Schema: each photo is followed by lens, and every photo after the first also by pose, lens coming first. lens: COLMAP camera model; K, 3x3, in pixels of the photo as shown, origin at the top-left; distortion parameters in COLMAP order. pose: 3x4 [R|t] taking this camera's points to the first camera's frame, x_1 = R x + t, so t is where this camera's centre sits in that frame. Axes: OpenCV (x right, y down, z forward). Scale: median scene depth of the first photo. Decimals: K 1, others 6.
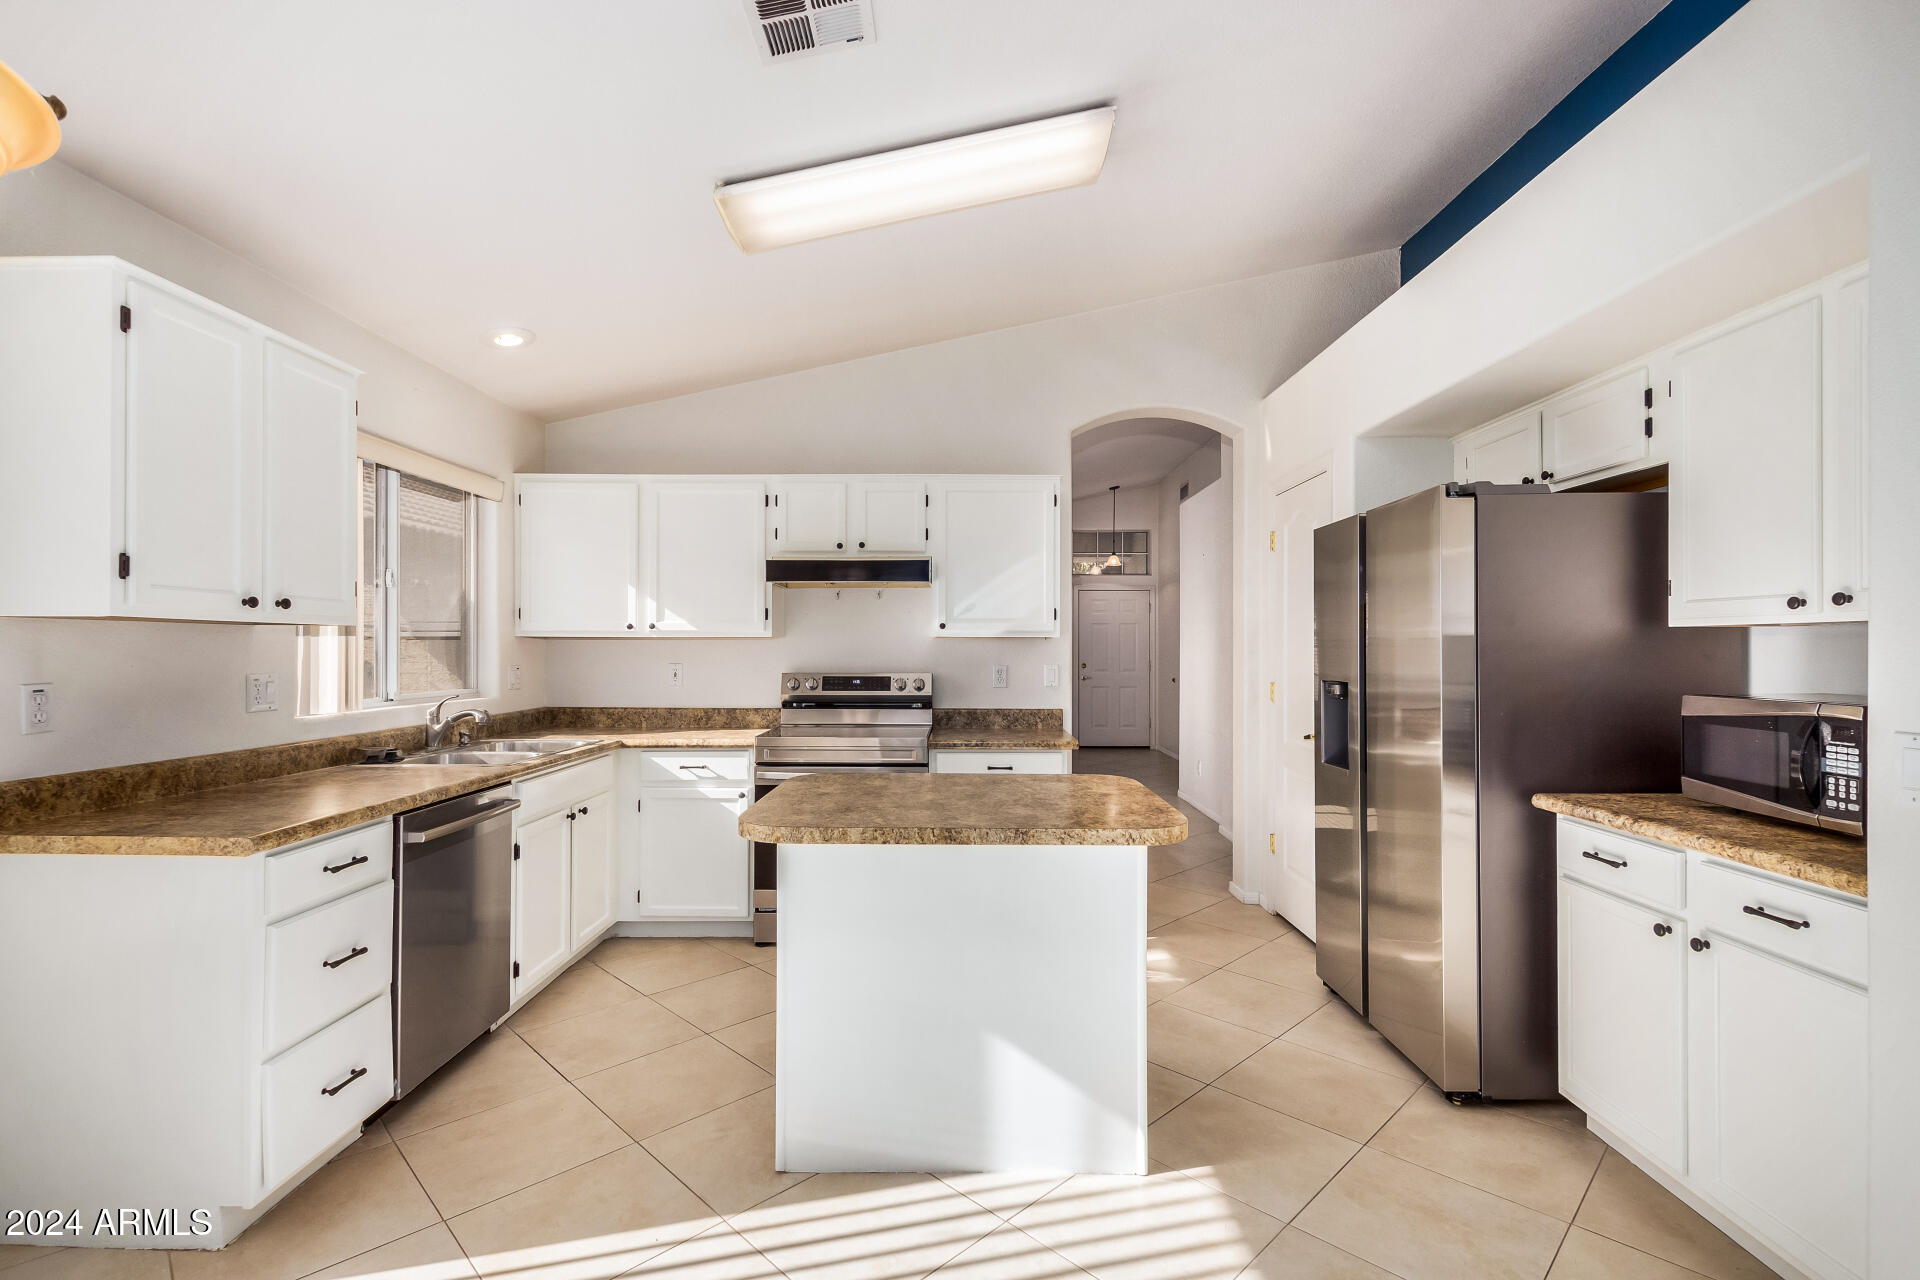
lens RADIAL K [[879.1, 0, 956.8], [0, 879.1, 646.1], [0, 0, 1]] dist [-0.000332, -0.000301]
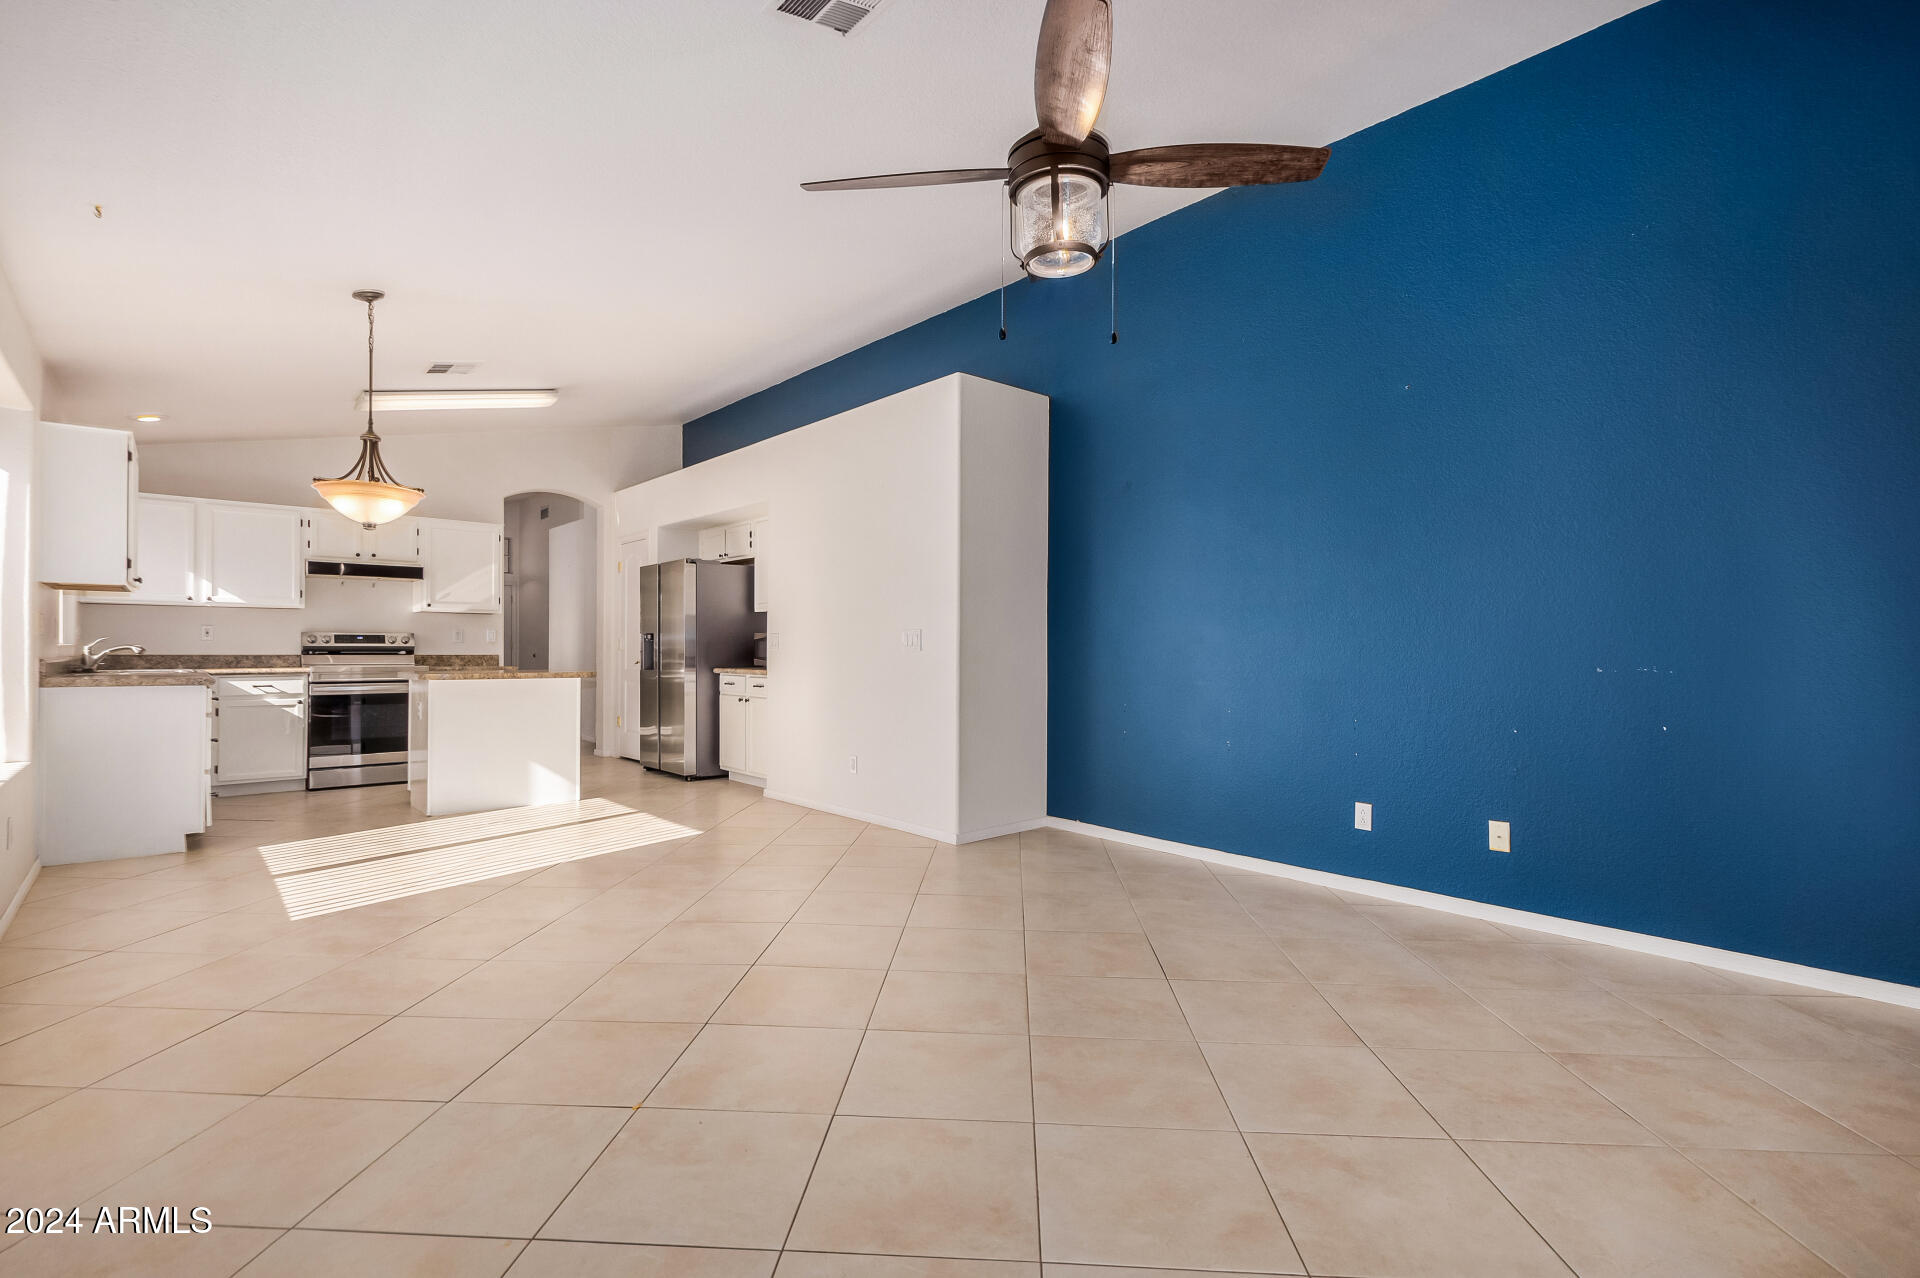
lens RADIAL K [[884.9, 0, 961.2], [0, 884.9, 642.9], [0, 0, 1]] dist [0.004380, -0.000451]
pose [[0.740488, 0.004465, 0.672055, -0.421124], [-0.003704, 0.999990, -0.002563, 0.053399], [-0.672059, -0.000591, 0.740497, -1.026320]]
